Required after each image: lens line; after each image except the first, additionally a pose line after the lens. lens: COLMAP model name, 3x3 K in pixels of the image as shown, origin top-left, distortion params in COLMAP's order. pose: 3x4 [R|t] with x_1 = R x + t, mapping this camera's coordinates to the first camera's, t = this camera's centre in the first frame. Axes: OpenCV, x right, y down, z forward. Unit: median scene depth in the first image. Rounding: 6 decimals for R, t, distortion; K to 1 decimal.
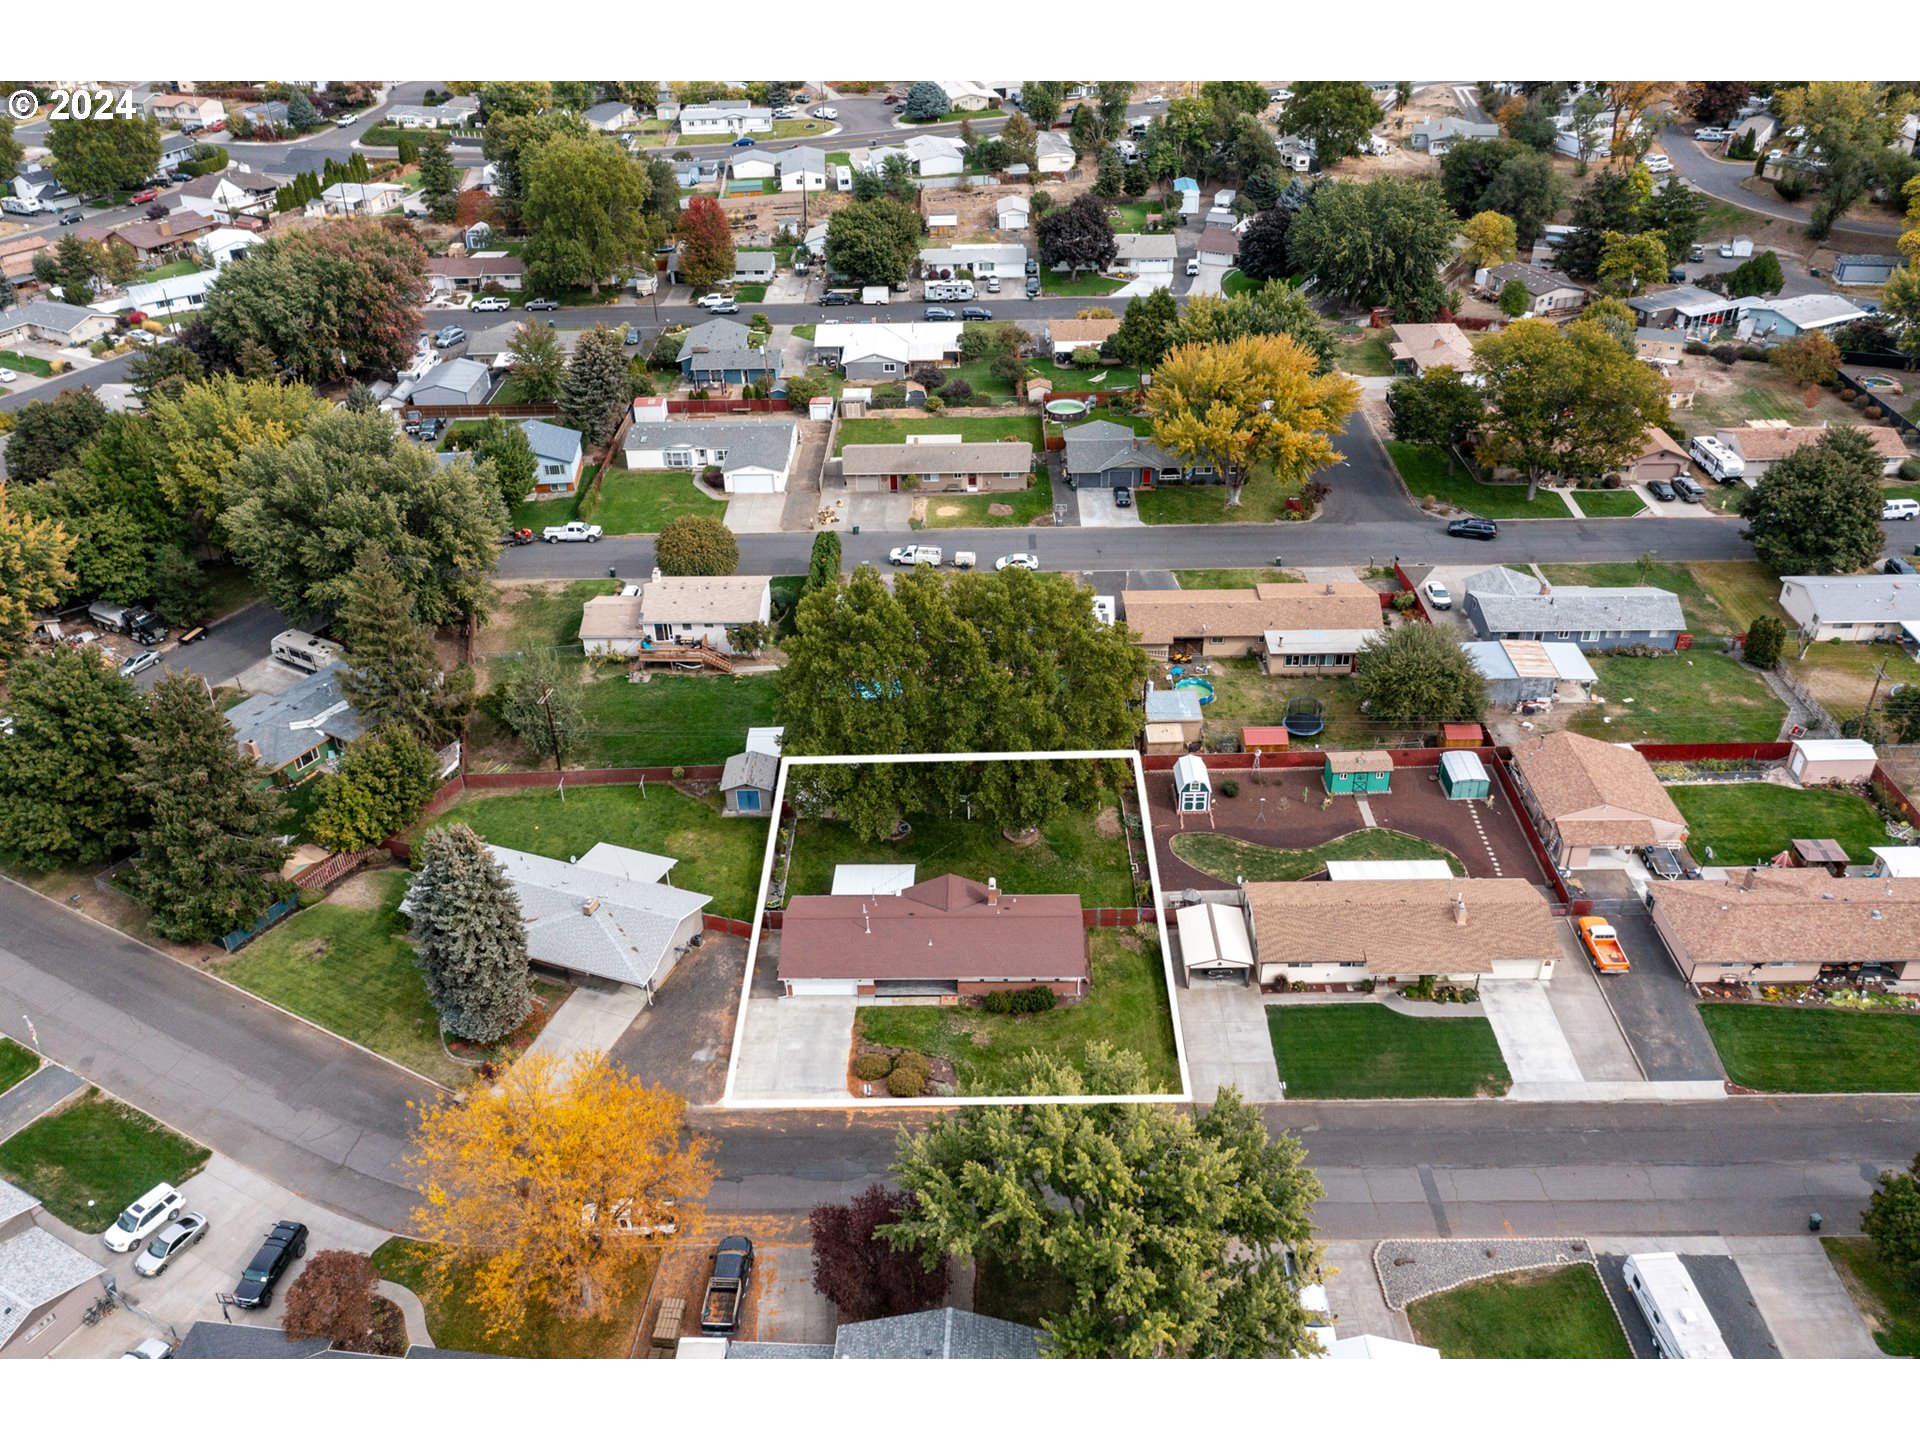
lens RADIAL K [[1533.4, 0, 966.8], [0, 1533.4, 710.5], [0, 0, 1]] dist [0.001607, 0.000609]
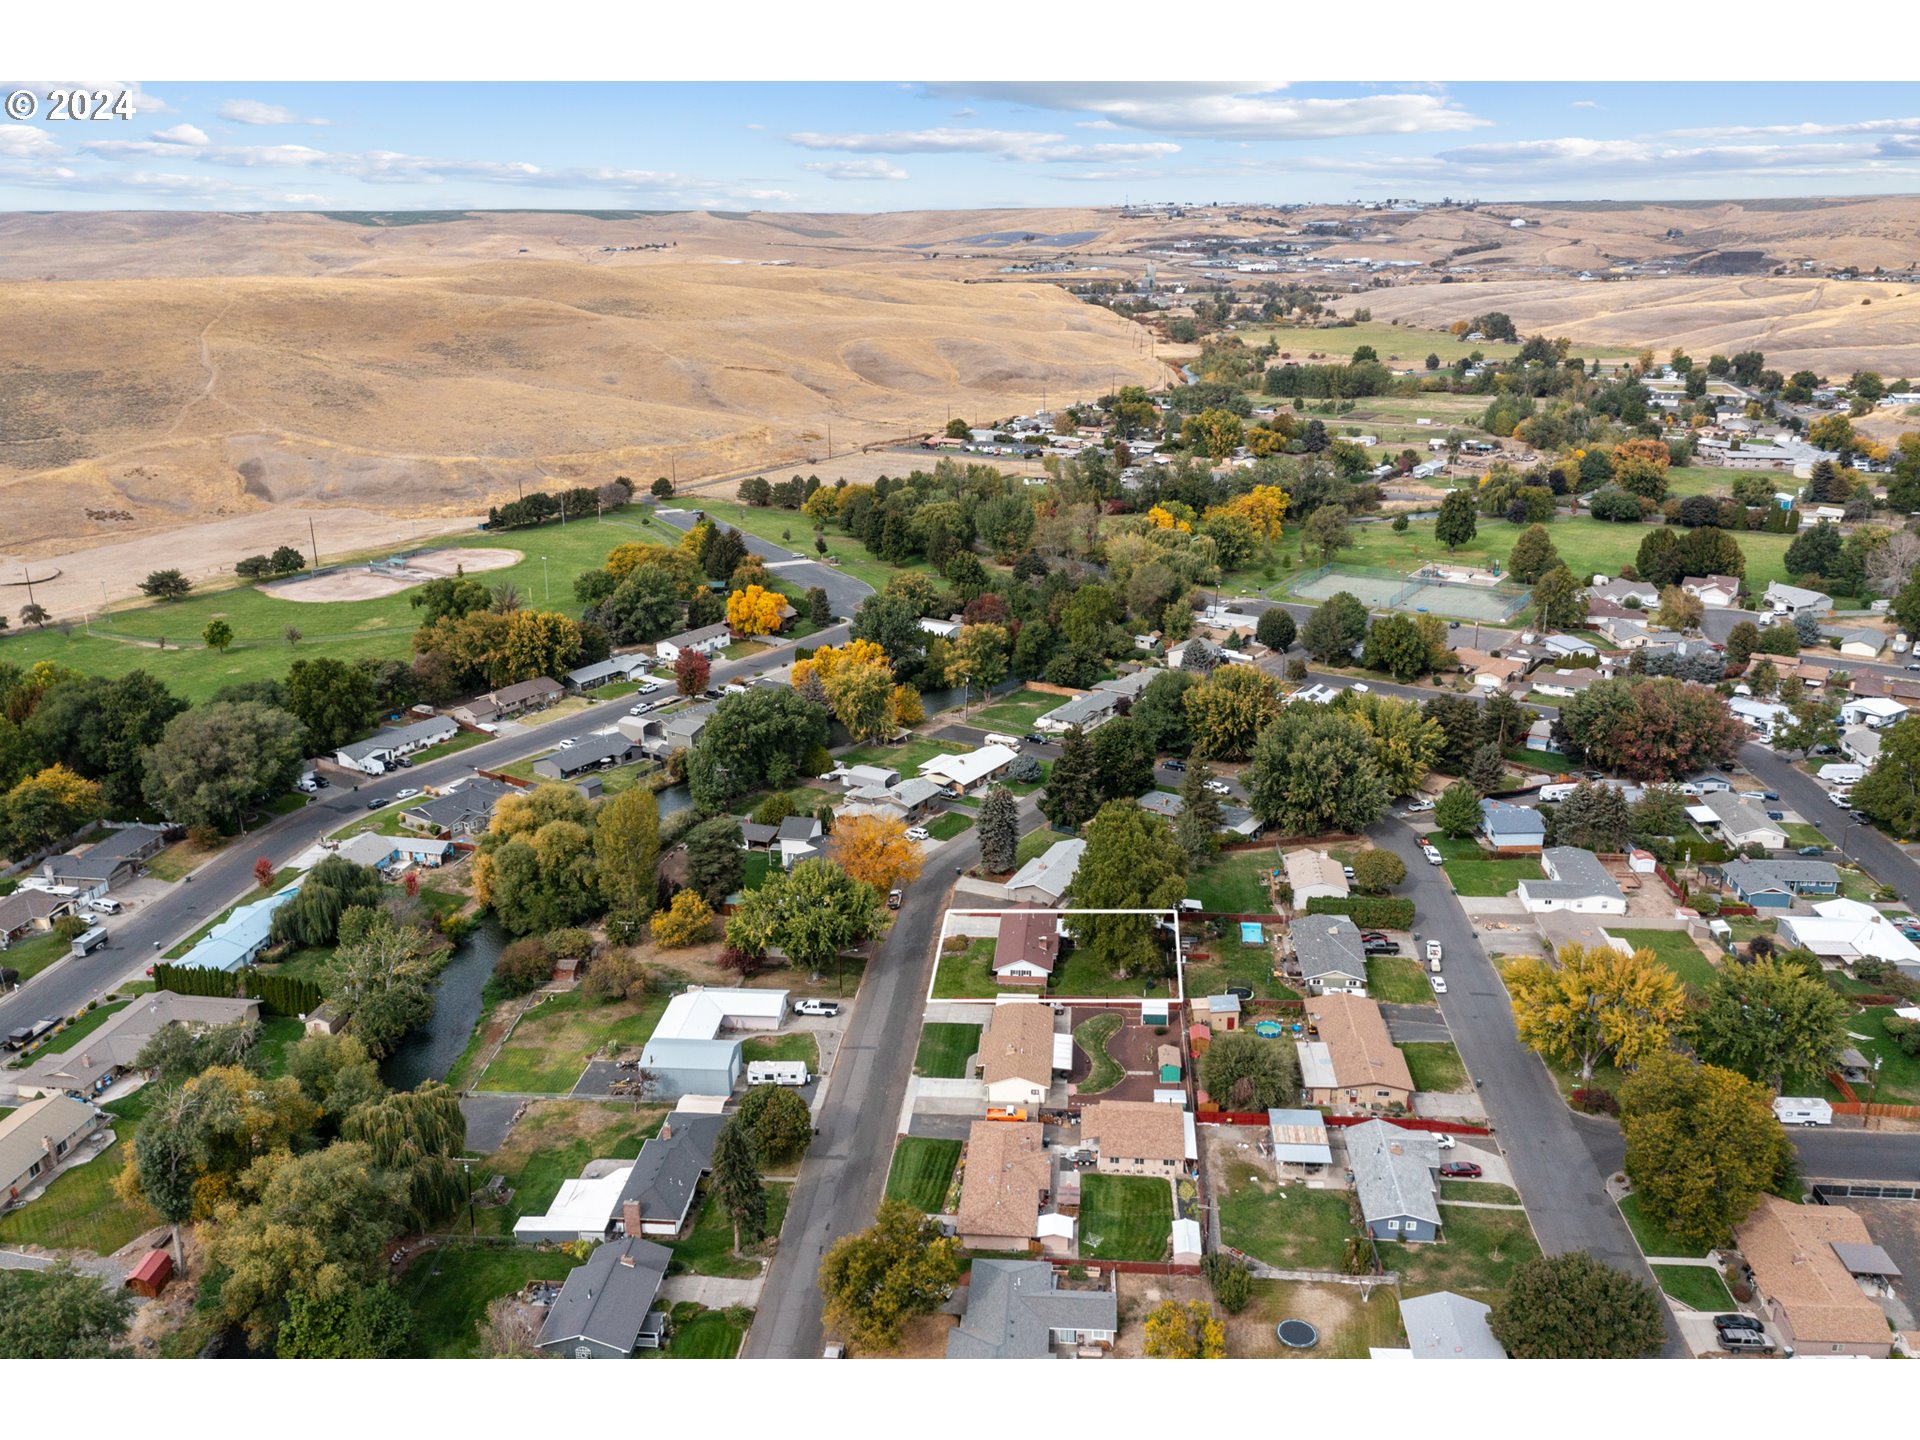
lens RADIAL K [[1533.4, 0, 964.2], [0, 1533.4, 735.7], [0, 0, 1]] dist [0.001607, 0.000609]
pose [[-0.082817, 0.338961, -0.937148, 1.700737], [-0.520970, 0.786925, 0.330665, -0.667152], [0.849548, 0.515611, 0.111418, 0.461353]]
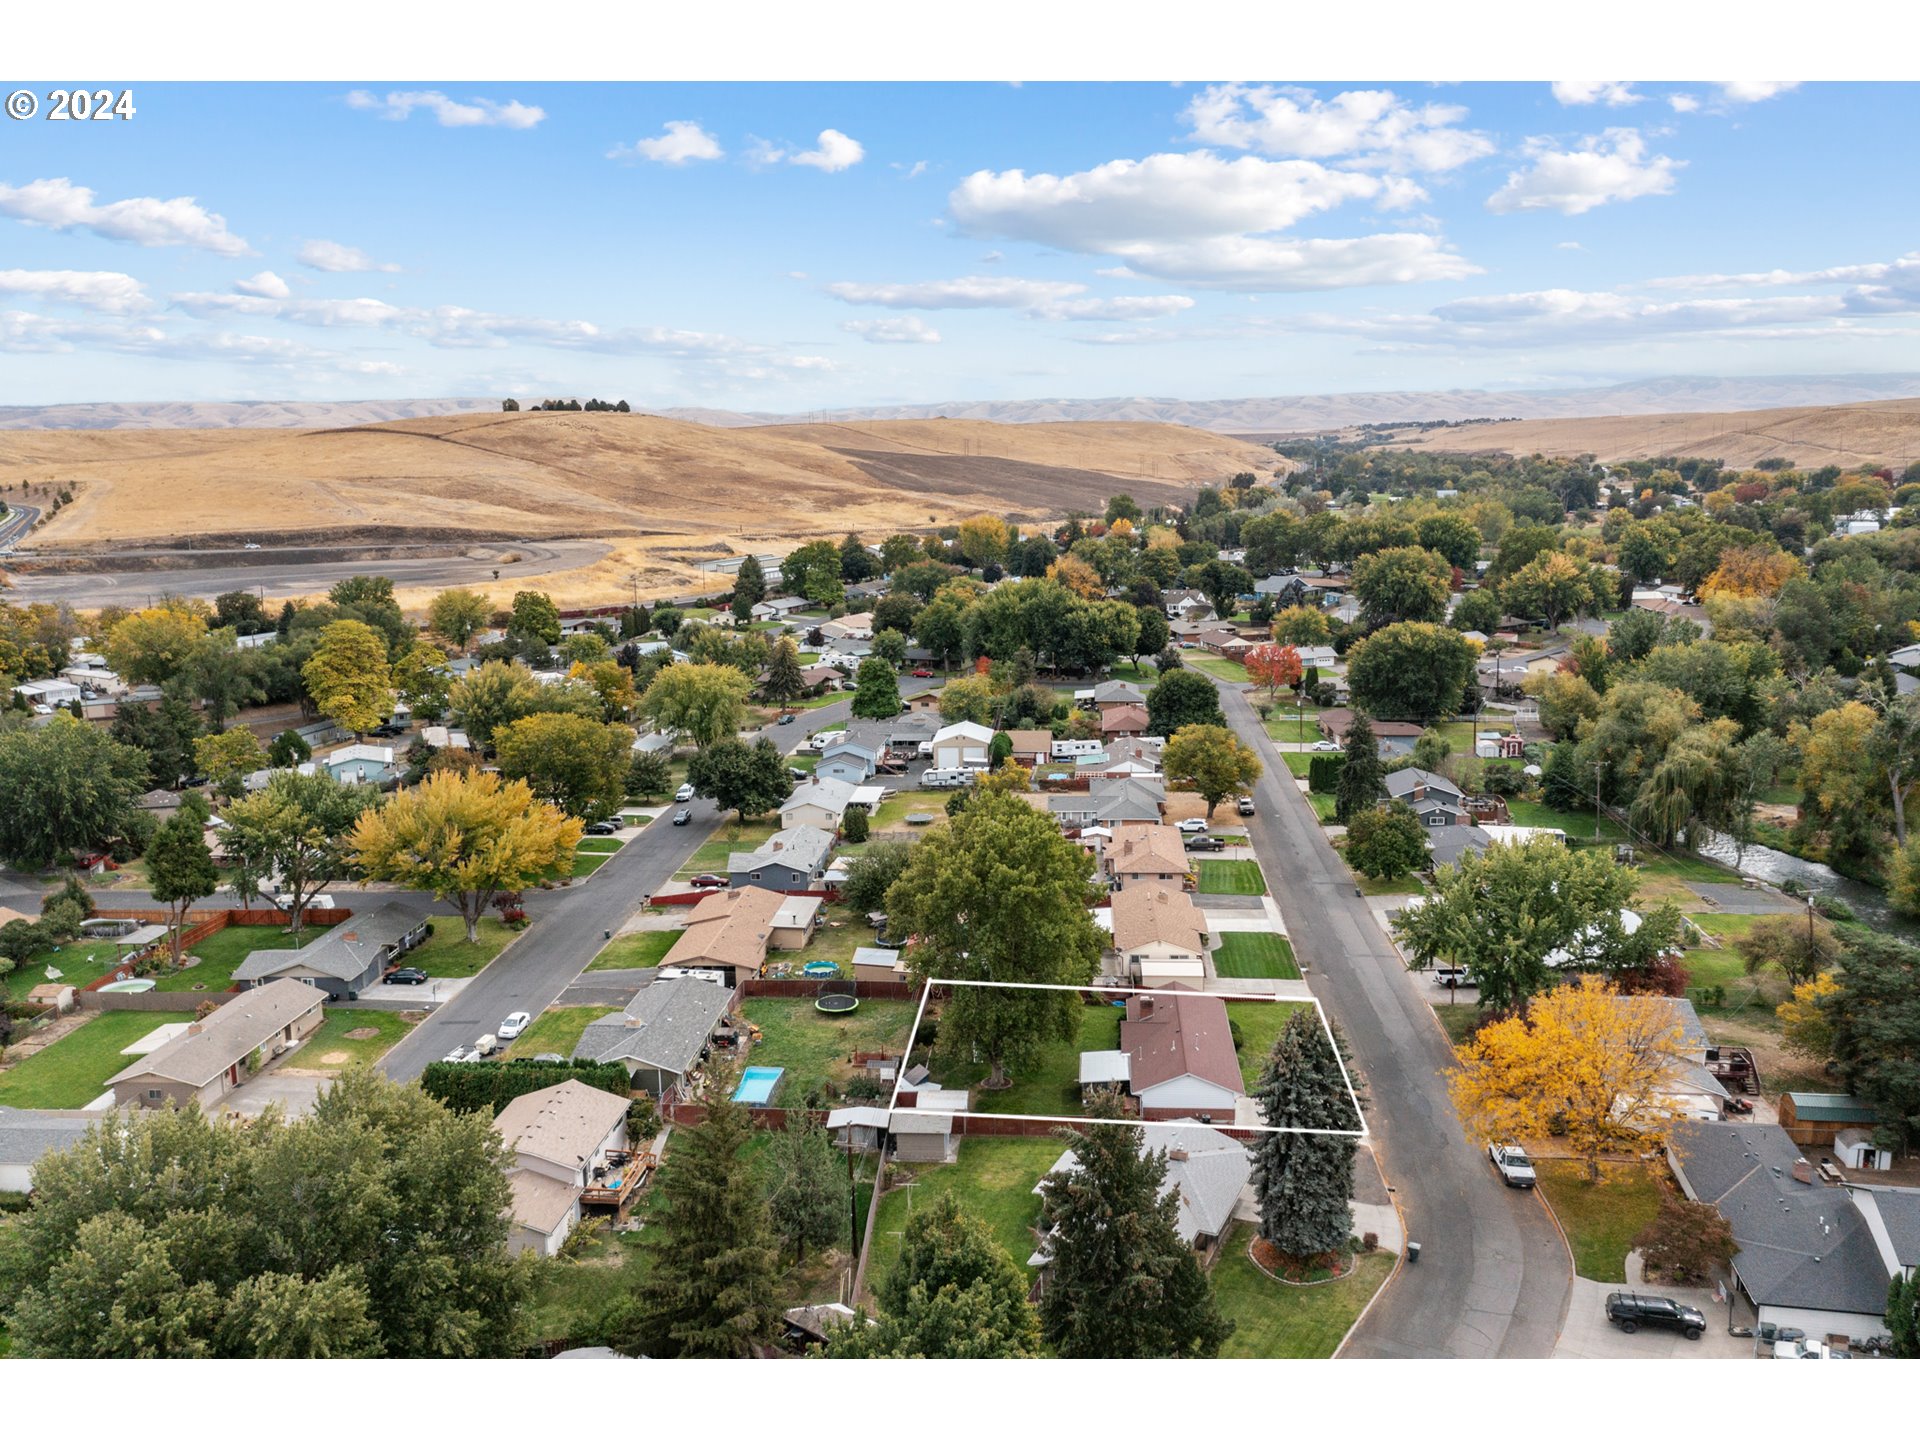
lens RADIAL K [[1533.4, 0, 971.3], [0, 1533.4, 710.6], [0, 0, 1]] dist [0.001607, 0.000609]
pose [[0.069217, -0.152338, 0.985902, -1.036253], [0.548648, 0.831204, 0.089916, -0.237118], [-0.833183, 0.534690, 0.141114, 0.721590]]
